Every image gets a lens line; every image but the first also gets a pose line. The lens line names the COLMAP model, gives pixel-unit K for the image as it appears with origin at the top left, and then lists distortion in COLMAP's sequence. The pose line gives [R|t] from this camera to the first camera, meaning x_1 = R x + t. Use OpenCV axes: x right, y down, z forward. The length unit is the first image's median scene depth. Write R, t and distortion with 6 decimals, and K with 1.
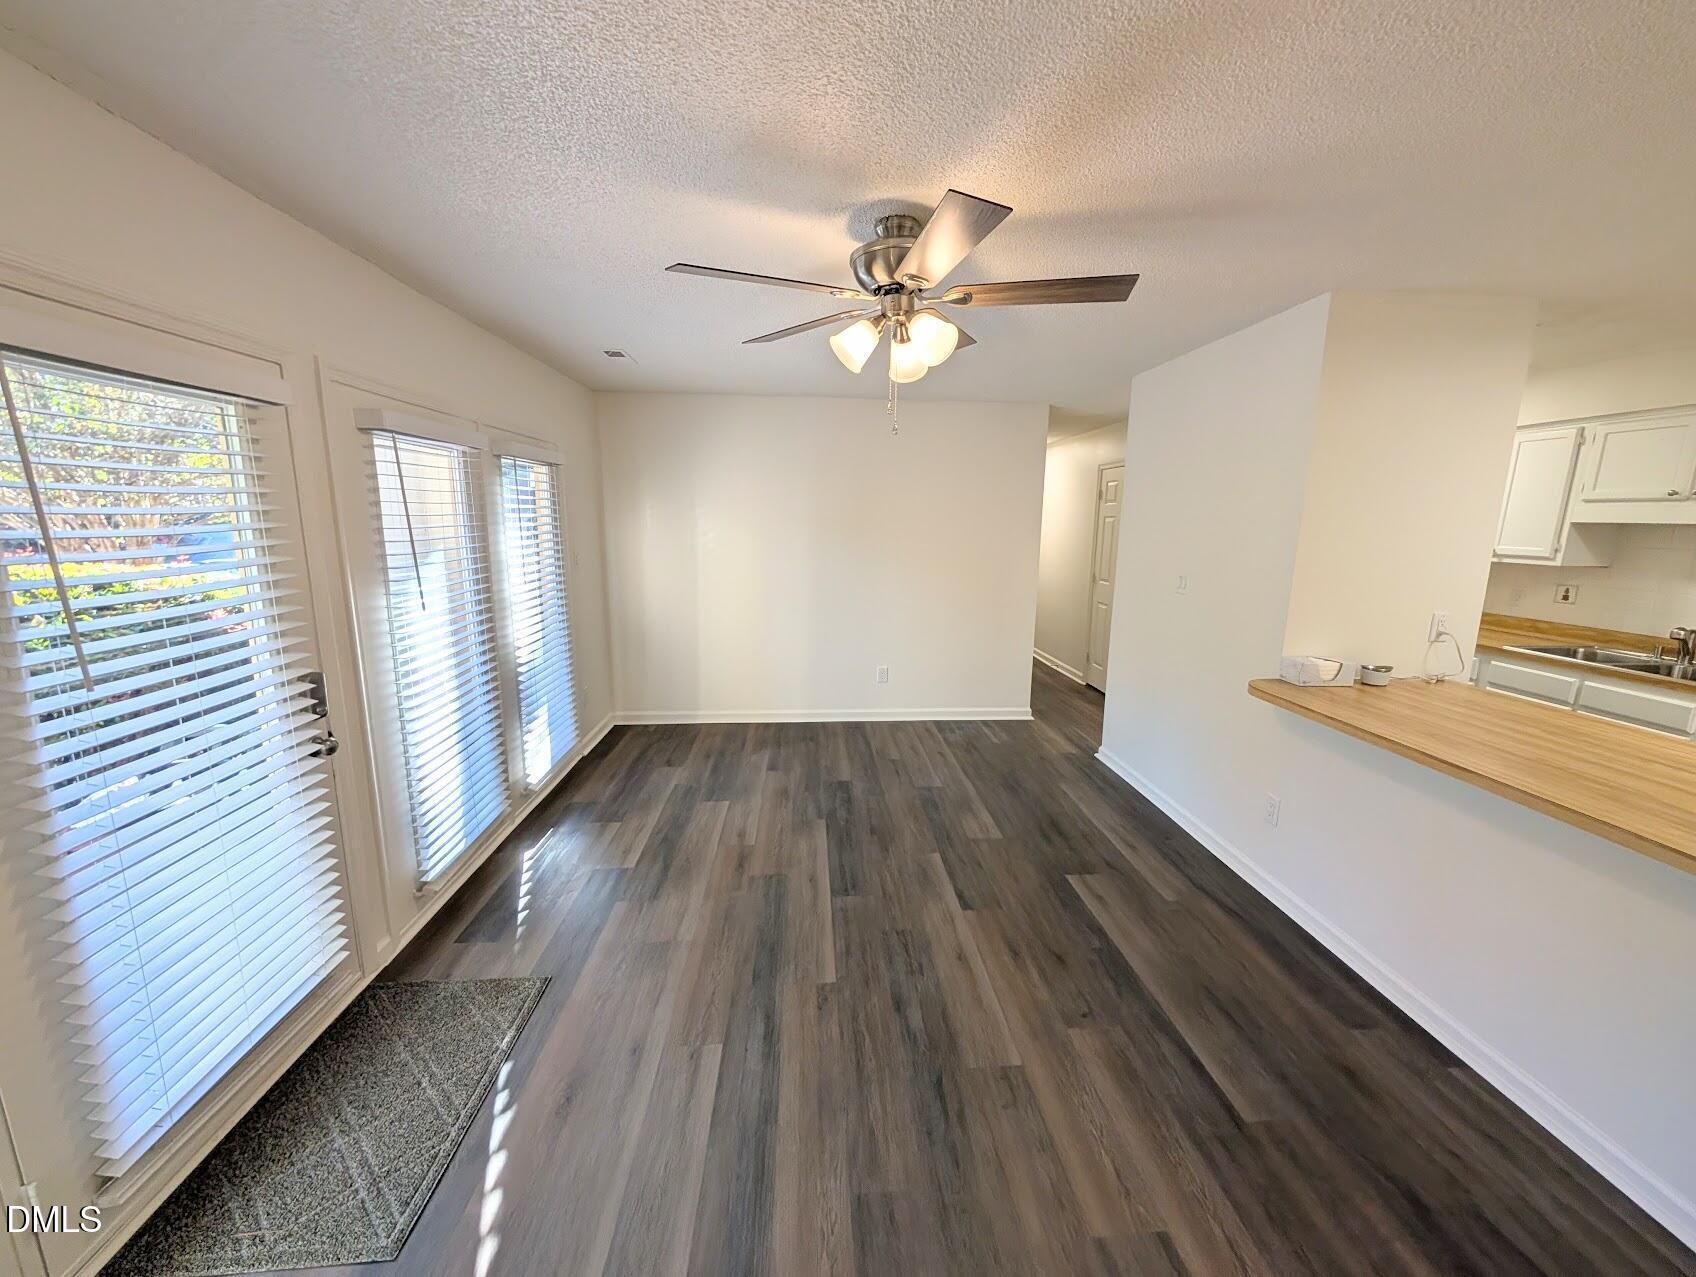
lens RADIAL K [[652.5, 0, 846.4], [0, 652.5, 635.2], [0, 0, 1]] dist [-0.000283, 0.000004]
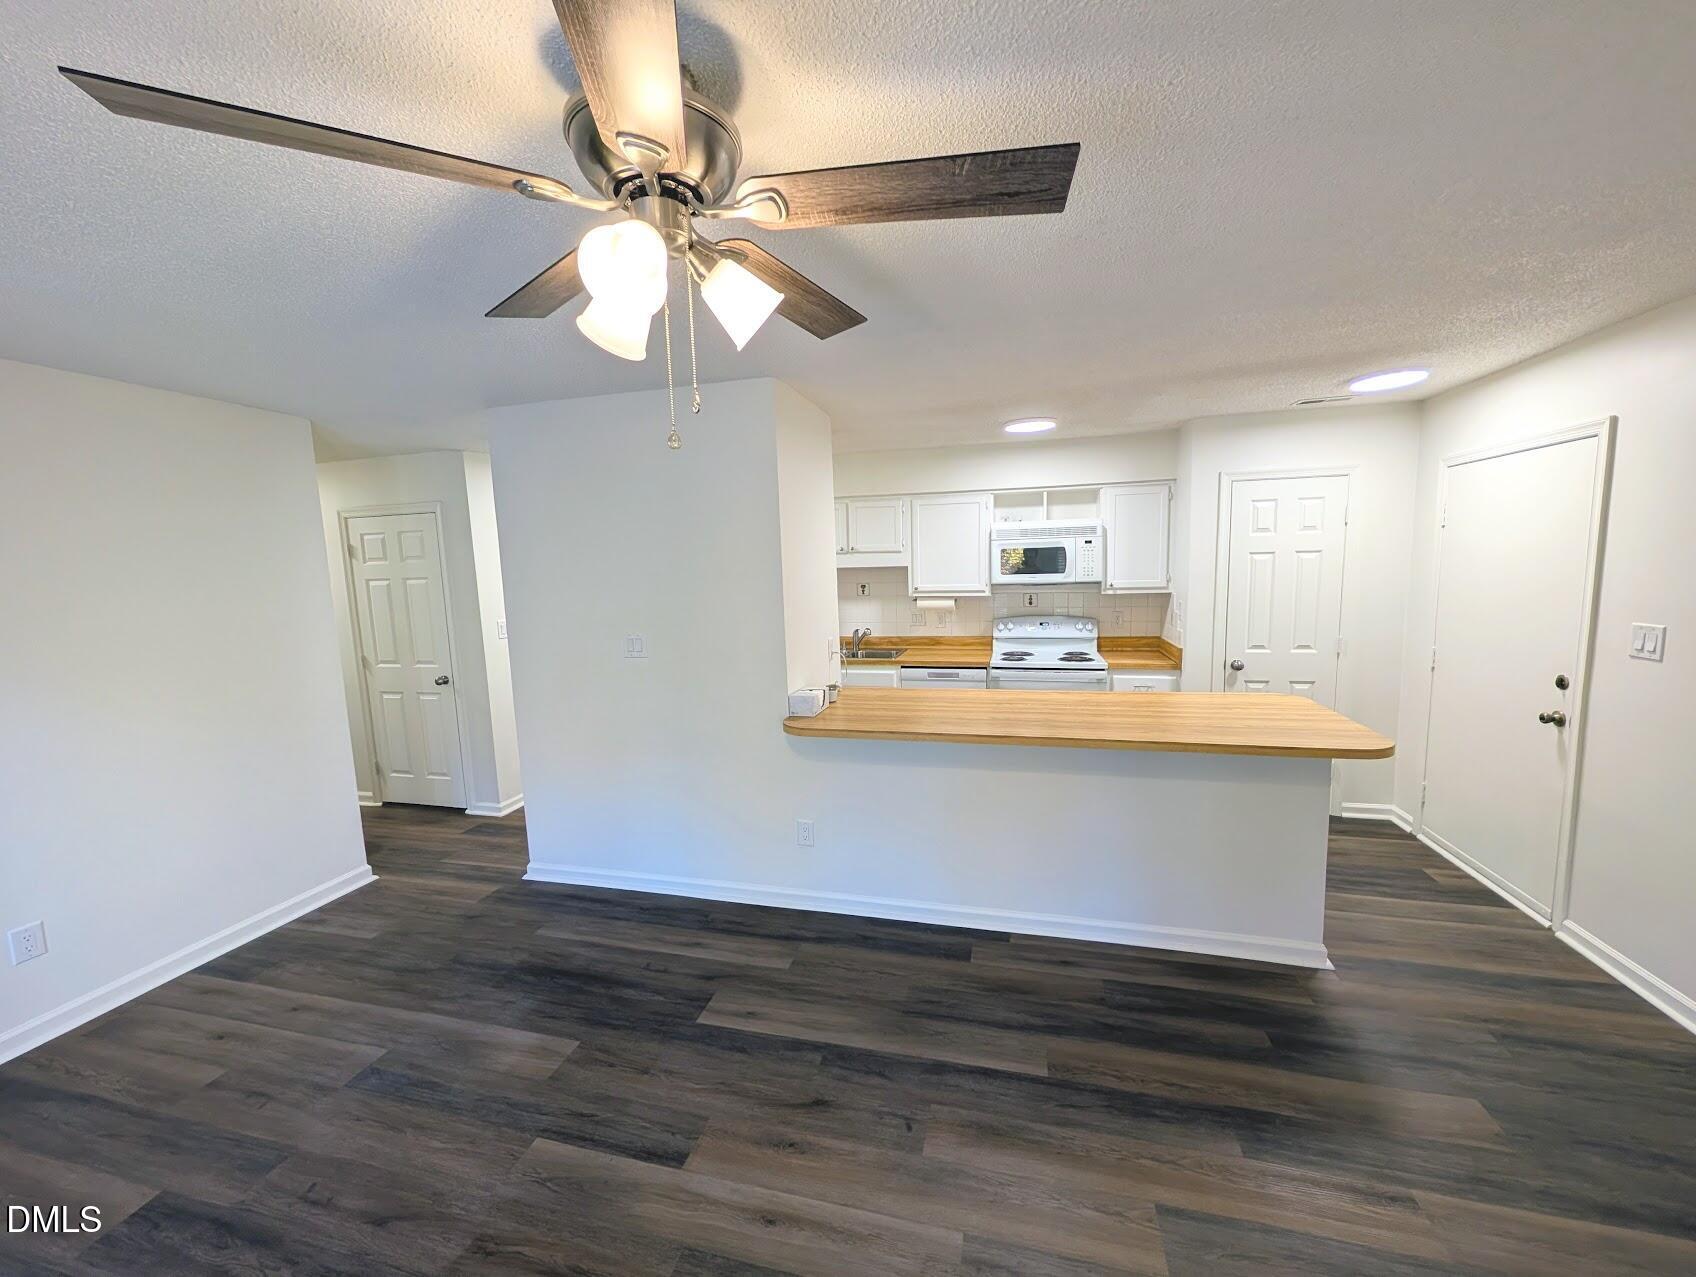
lens RADIAL K [[652.5, 0, 853.2], [0, 652.5, 642.9], [0, 0, 1]] dist [-0.000283, 0.000004]
pose [[0.302538, -0.141363, 0.942596, -0.289952], [0.203777, 0.975668, 0.080918, -0.109921], [-0.931099, 0.167598, 0.323983, 0.472147]]
